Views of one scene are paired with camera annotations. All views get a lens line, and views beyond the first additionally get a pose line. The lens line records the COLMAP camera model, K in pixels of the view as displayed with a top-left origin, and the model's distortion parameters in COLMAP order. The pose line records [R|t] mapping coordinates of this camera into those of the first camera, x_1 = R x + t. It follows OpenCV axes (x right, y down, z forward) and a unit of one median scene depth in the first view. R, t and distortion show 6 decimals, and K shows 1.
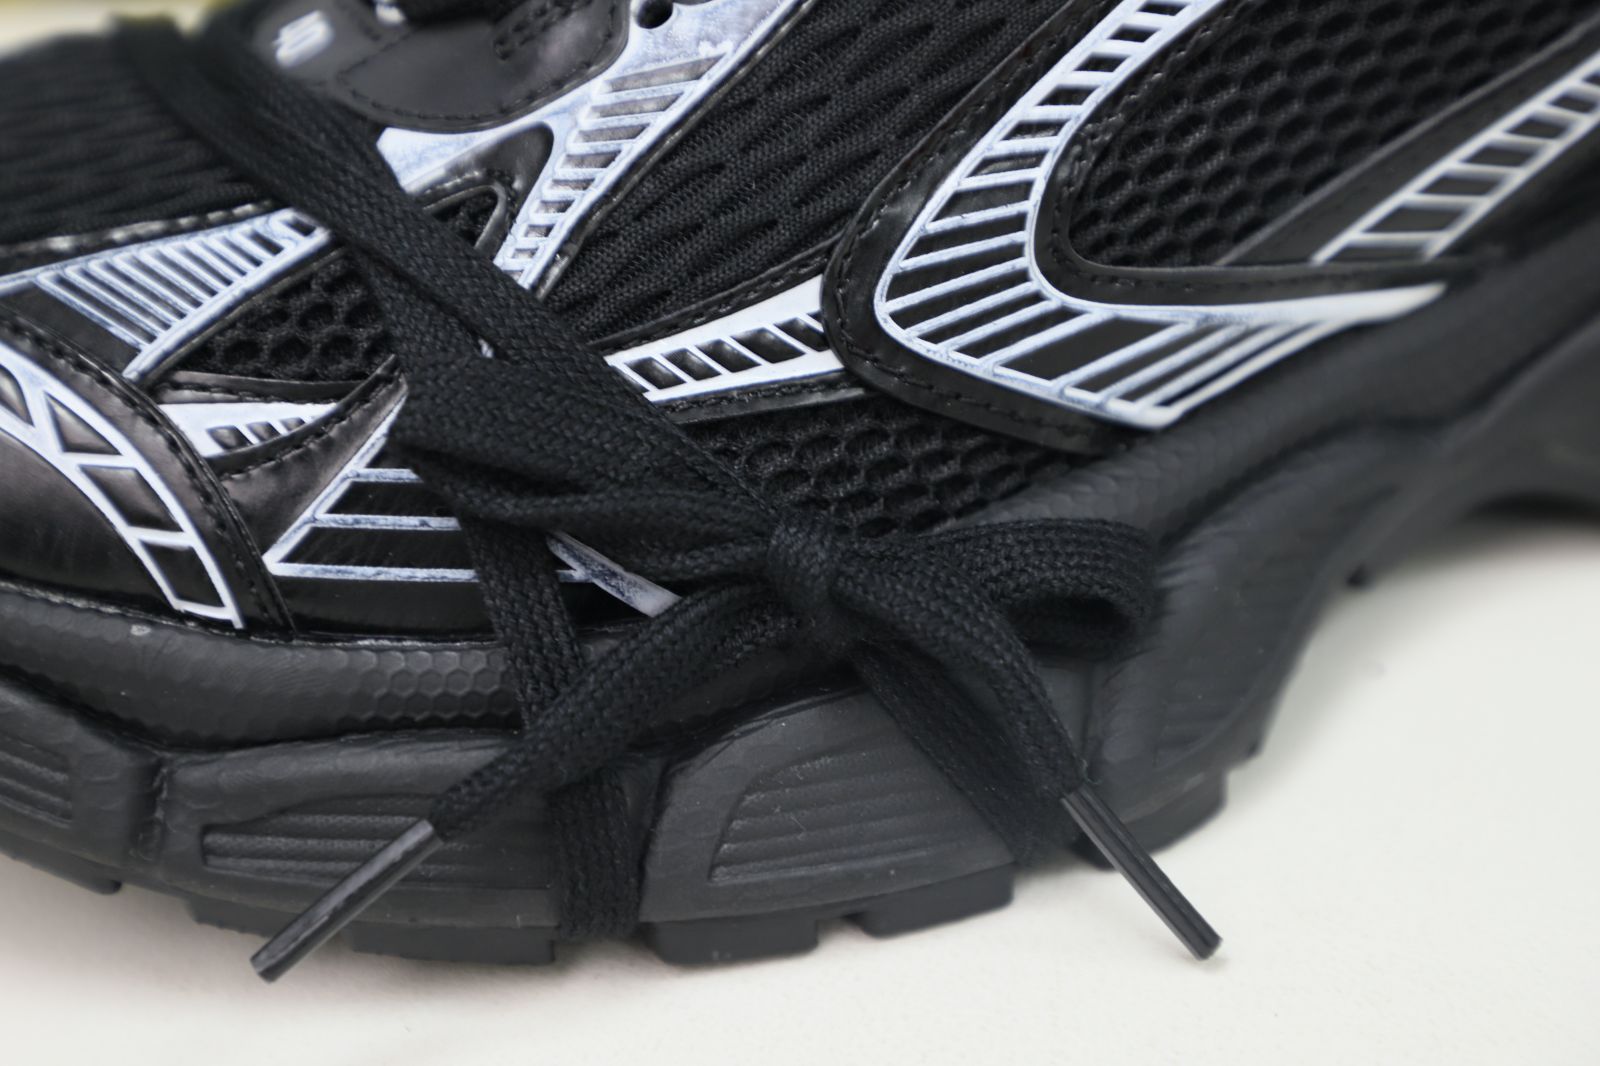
lens RADIAL K [[4180.8, 0, 796.5], [0, 4180.8, 520.8], [0, 0, 1]] dist [0.433212, 0.000000]
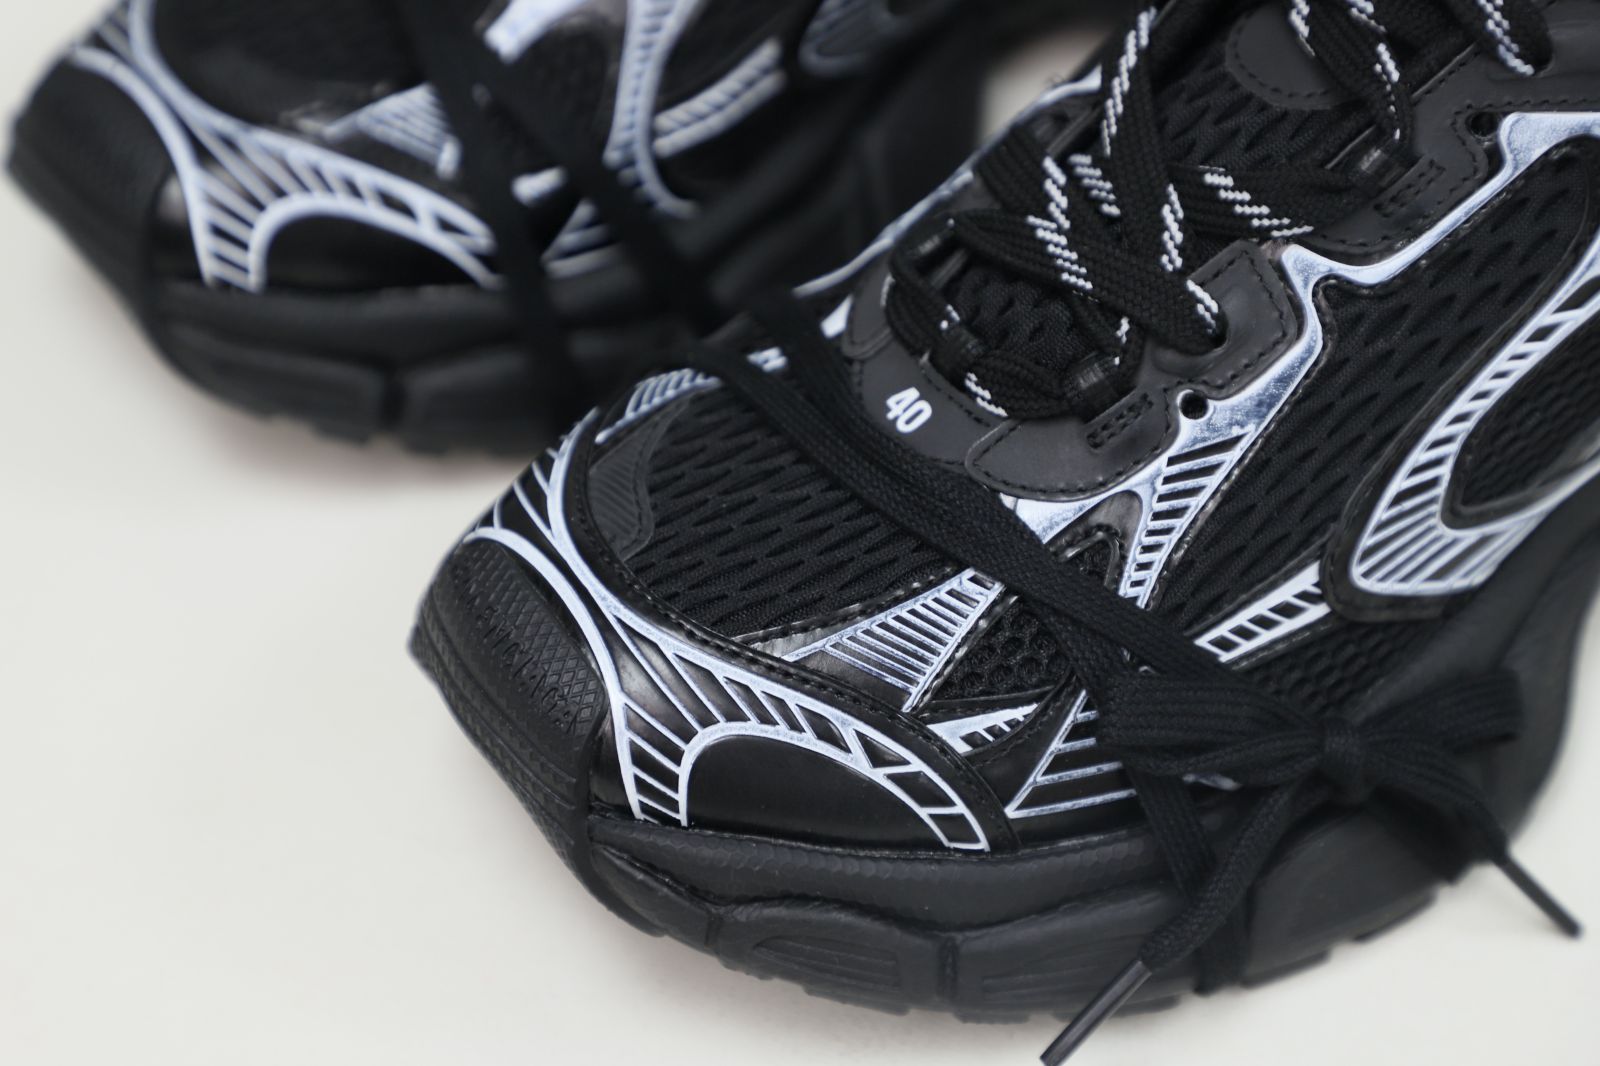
lens RADIAL K [[4180.8, 0, 773.2], [0, 4180.8, 533.2], [0, 0, 1]] dist [0.433212, 0.000000]
pose [[0.957666, -0.172871, 0.230198, -0.535353], [0.096568, 0.946204, 0.308826, -0.560508], [-0.271201, -0.273522, 0.922841, -0.357339]]
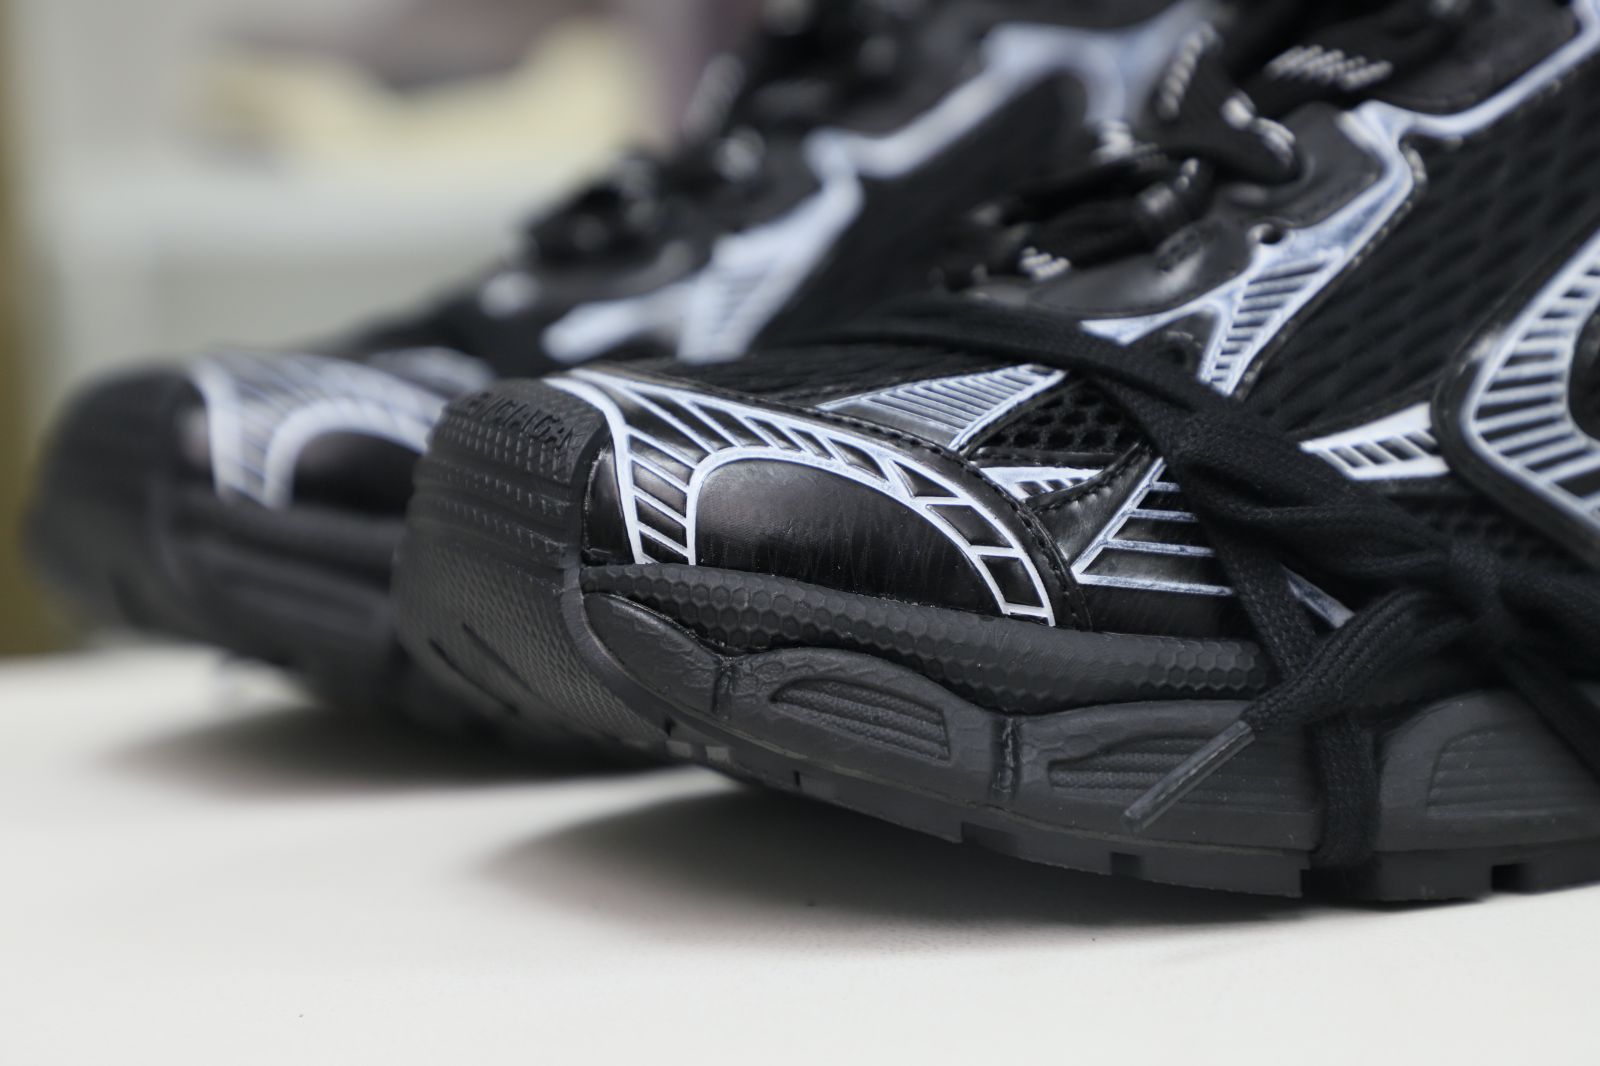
lens RADIAL K [[4180.8, 0, 779.1], [0, 4180.8, 493.6], [0, 0, 1]] dist [0.433212, 0.000000]
pose [[0.970085, 0.022663, 0.241706, -0.521147], [0.082630, 0.905361, -0.416526, 0.513248], [-0.228271, 0.424038, 0.876404, -0.123605]]
